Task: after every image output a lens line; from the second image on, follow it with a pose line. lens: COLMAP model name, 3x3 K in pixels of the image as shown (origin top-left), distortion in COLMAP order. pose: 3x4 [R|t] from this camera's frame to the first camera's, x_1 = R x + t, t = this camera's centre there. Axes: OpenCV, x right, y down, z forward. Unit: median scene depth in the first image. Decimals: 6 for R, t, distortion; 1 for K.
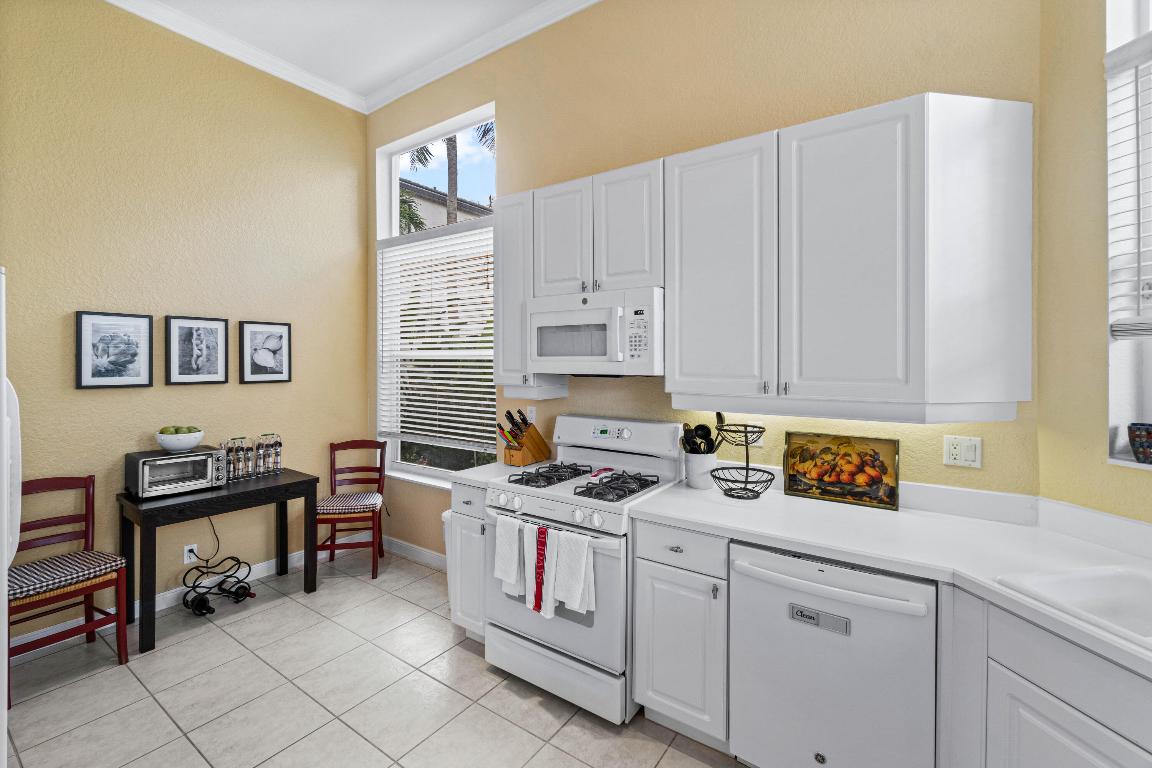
lens RADIAL K [[498.8, 0, 574.1], [0, 498.8, 357.3], [0, 0, 1]] dist [-0.002358, -0.000285]
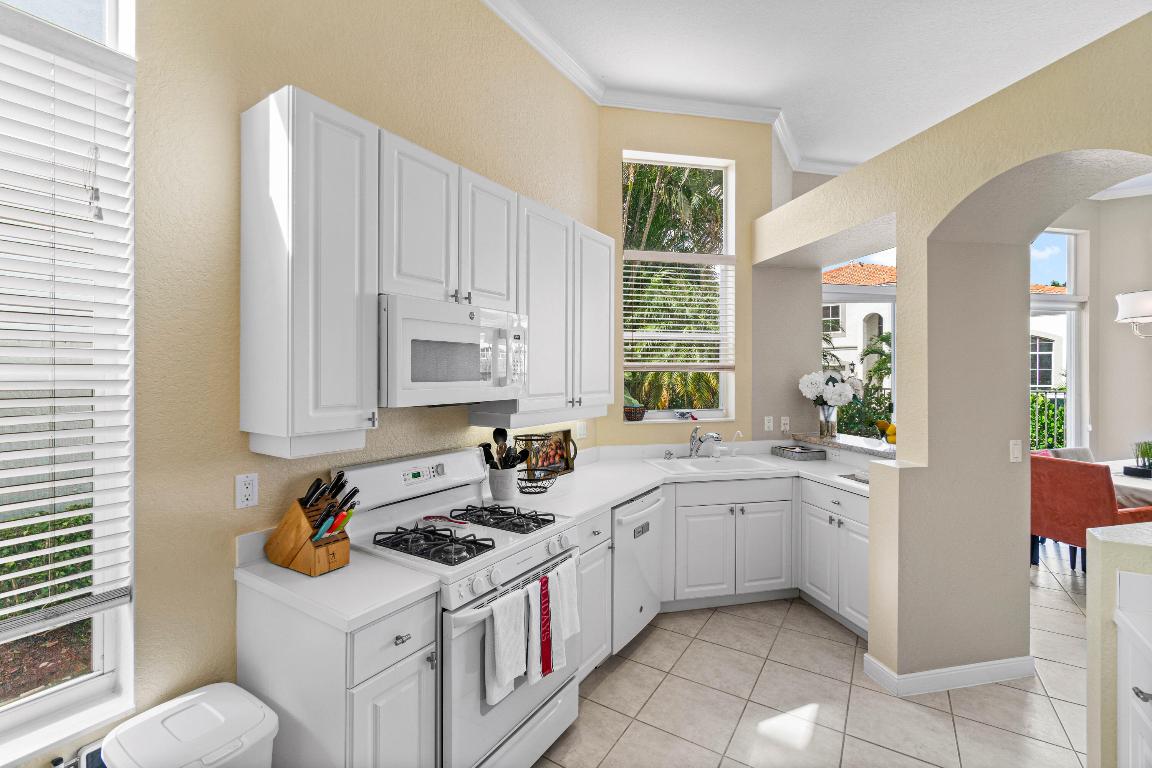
lens RADIAL K [[500.4, 0, 572.3], [0, 500.4, 378.1], [0, 0, 1]] dist [-0.000501, -0.000112]
pose [[-0.040200, -0.010296, 0.999139, -0.654317], [-0.007873, 0.999919, 0.009987, -0.013141], [-0.999161, -0.007465, -0.040278, 0.688407]]
